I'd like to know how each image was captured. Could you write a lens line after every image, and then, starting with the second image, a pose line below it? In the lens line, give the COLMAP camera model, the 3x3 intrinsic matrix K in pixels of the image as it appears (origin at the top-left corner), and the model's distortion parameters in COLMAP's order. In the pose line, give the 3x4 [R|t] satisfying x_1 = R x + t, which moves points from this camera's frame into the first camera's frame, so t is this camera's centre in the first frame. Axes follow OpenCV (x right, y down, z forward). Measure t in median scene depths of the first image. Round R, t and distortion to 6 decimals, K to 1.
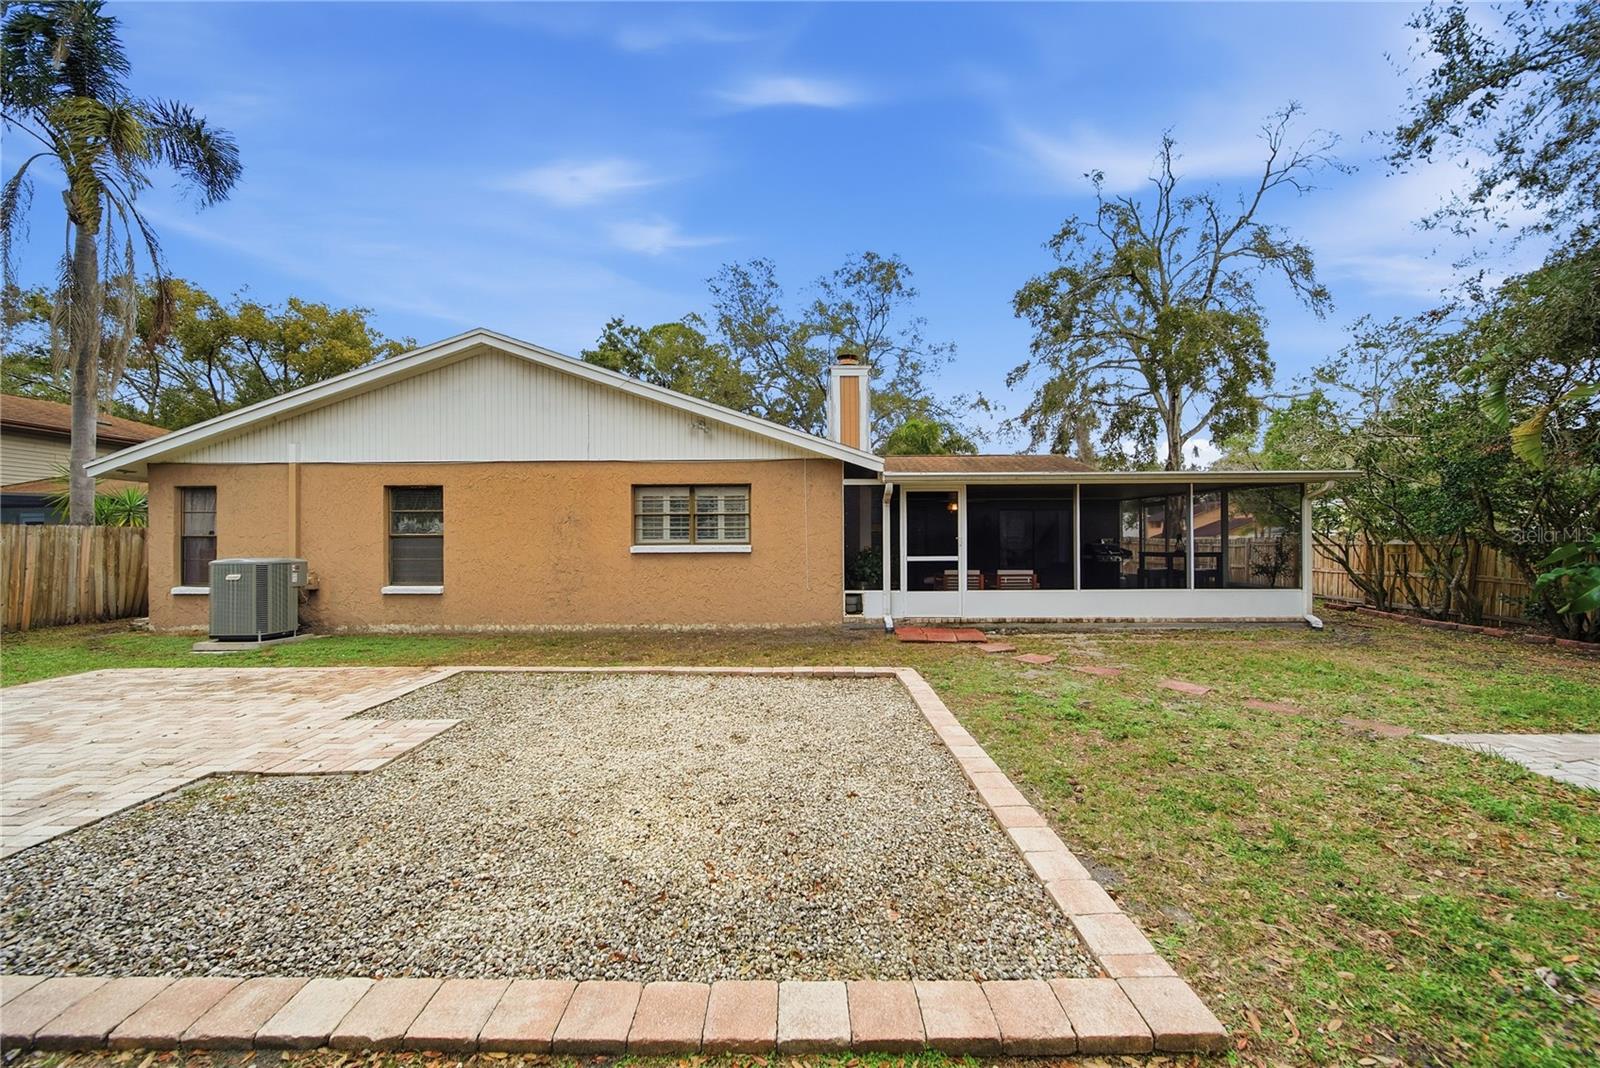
lens RADIAL K [[590.3, 0, 800.0], [0, 590.3, 534.0], [0, 0, 1]] dist [-0.001277, -0.000127]
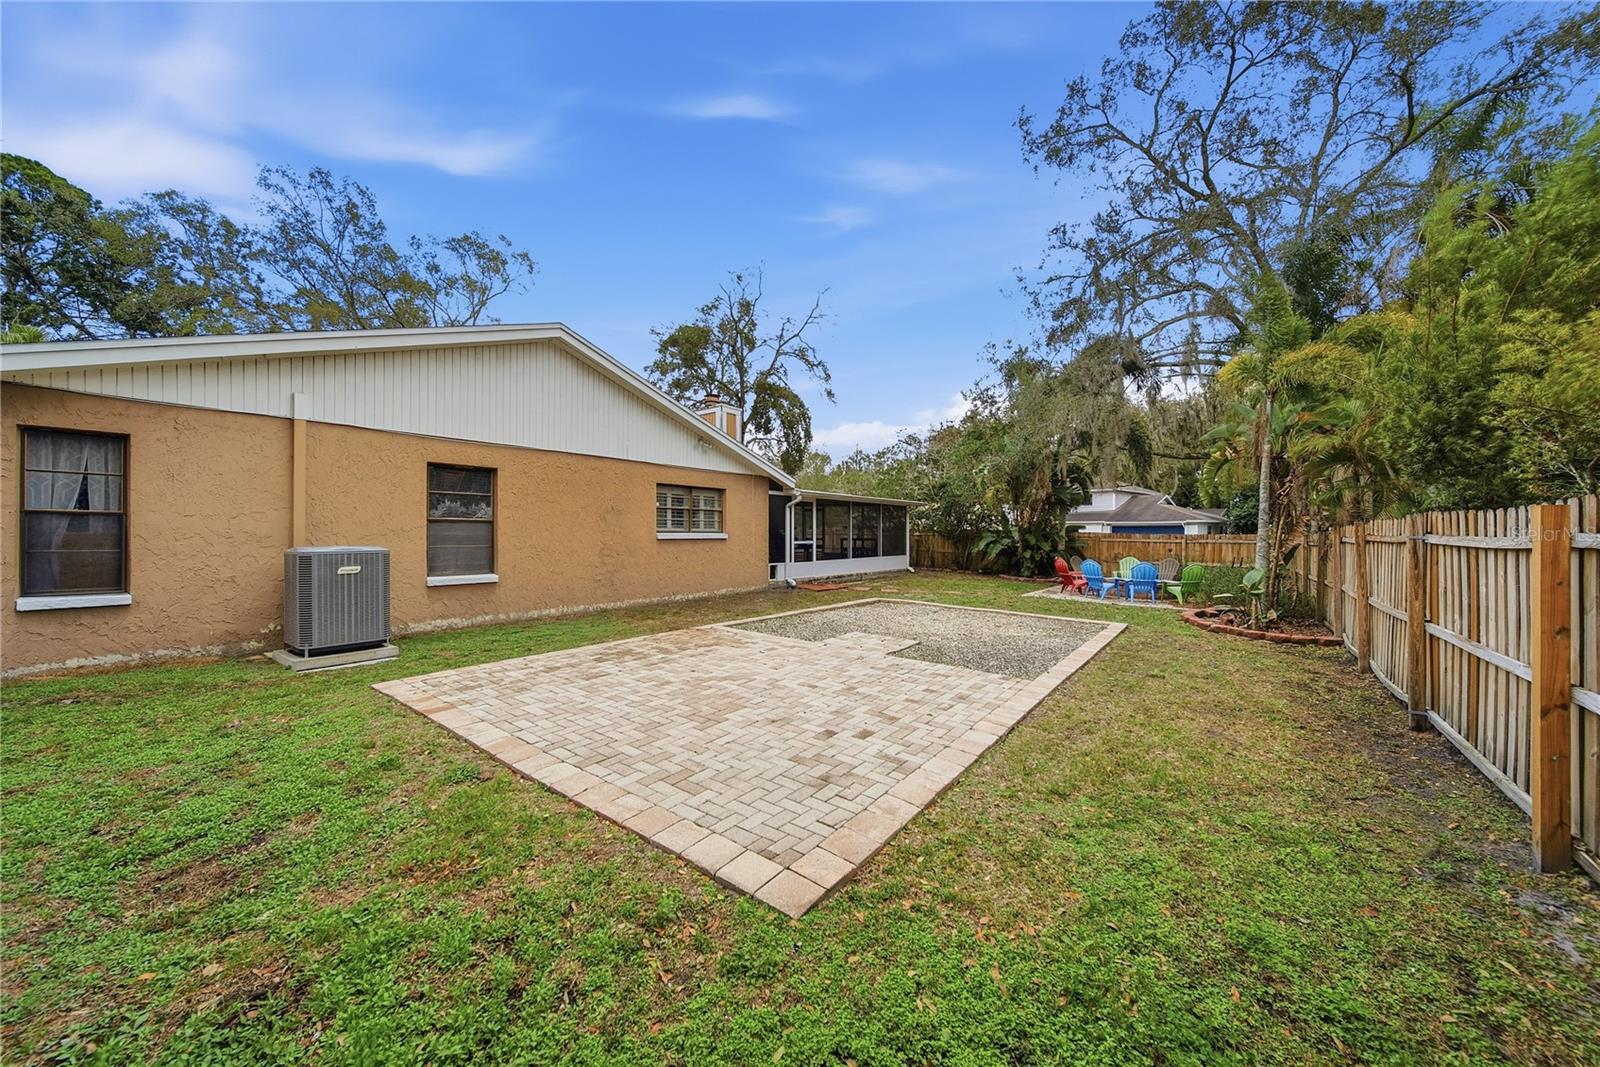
lens RADIAL K [[590.3, 0, 800.0], [0, 590.3, 533.5], [0, 0, 1]] dist [-0.001277, -0.000127]
pose [[0.591287, 0.006511, 0.806435, -1.085685], [-0.015462, 0.999875, 0.003264, 0.012230], [-0.806313, -0.014399, 0.591313, 0.042435]]
